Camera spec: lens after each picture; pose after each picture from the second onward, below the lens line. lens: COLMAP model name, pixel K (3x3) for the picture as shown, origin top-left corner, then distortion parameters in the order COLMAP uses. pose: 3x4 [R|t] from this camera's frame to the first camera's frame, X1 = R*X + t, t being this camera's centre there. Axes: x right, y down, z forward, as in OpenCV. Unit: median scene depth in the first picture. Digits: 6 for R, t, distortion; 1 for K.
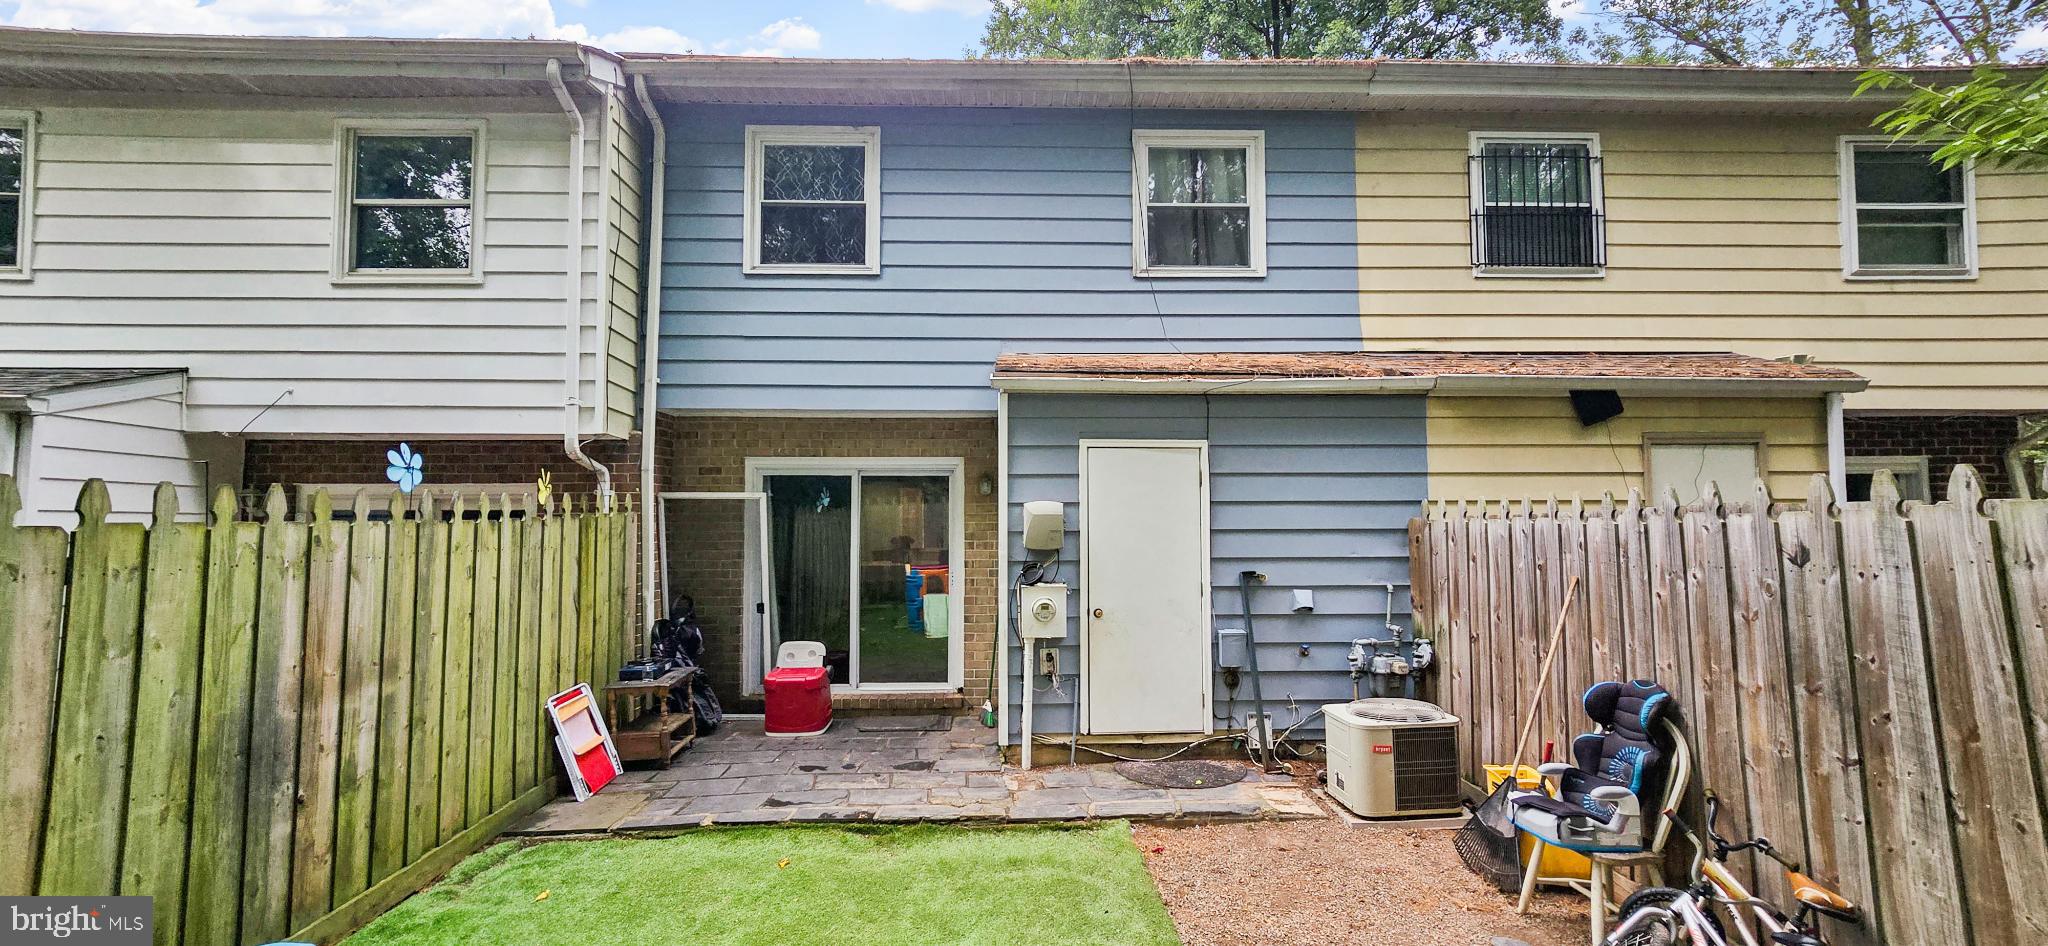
lens RADIAL K [[835.3, 0, 1024.0], [0, 835.3, 473.0], [0, 0, 1]] dist [-0.000009, 0.000009]
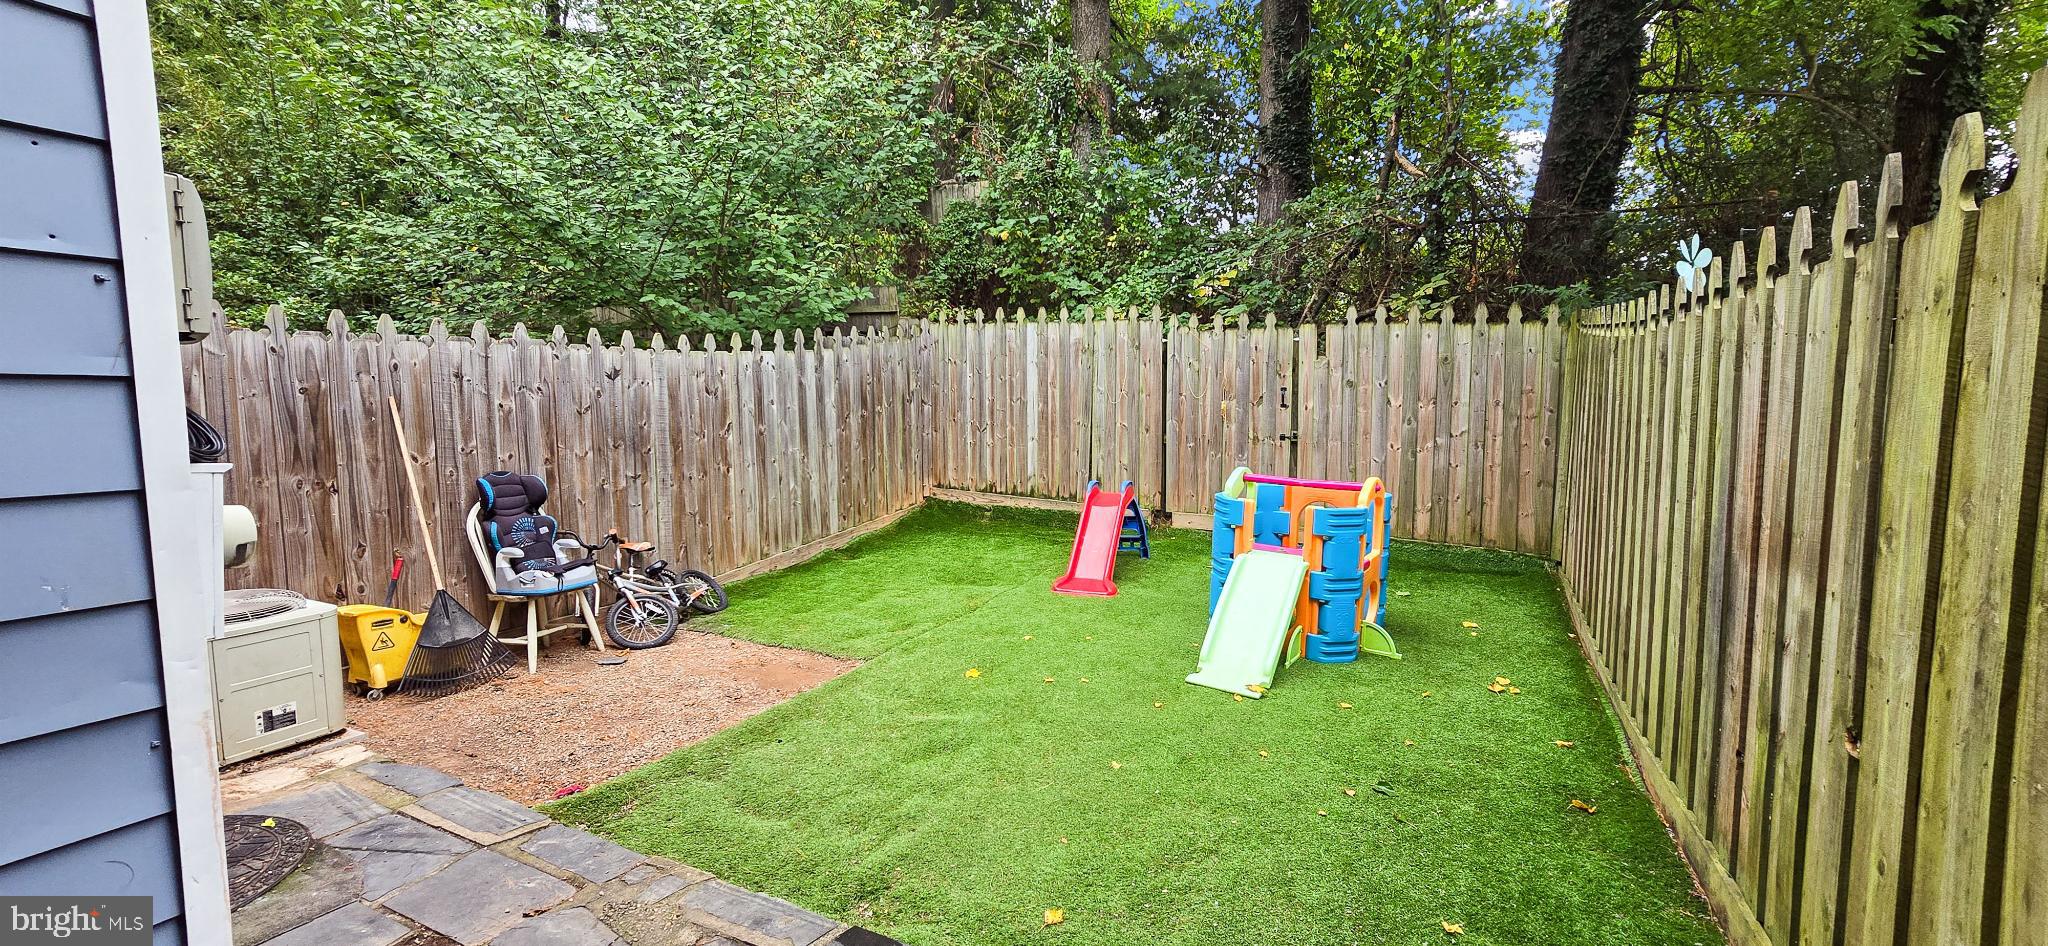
lens RADIAL K [[835.3, 0, 1024.0], [0, 835.3, 473.0], [0, 0, 1]] dist [-0.000009, 0.000009]
pose [[-0.876587, -0.032797, 0.480125, -0.768980], [-0.018659, 0.999241, 0.034191, 0.239466], [-0.480882, 0.021013, -0.876534, 2.197392]]
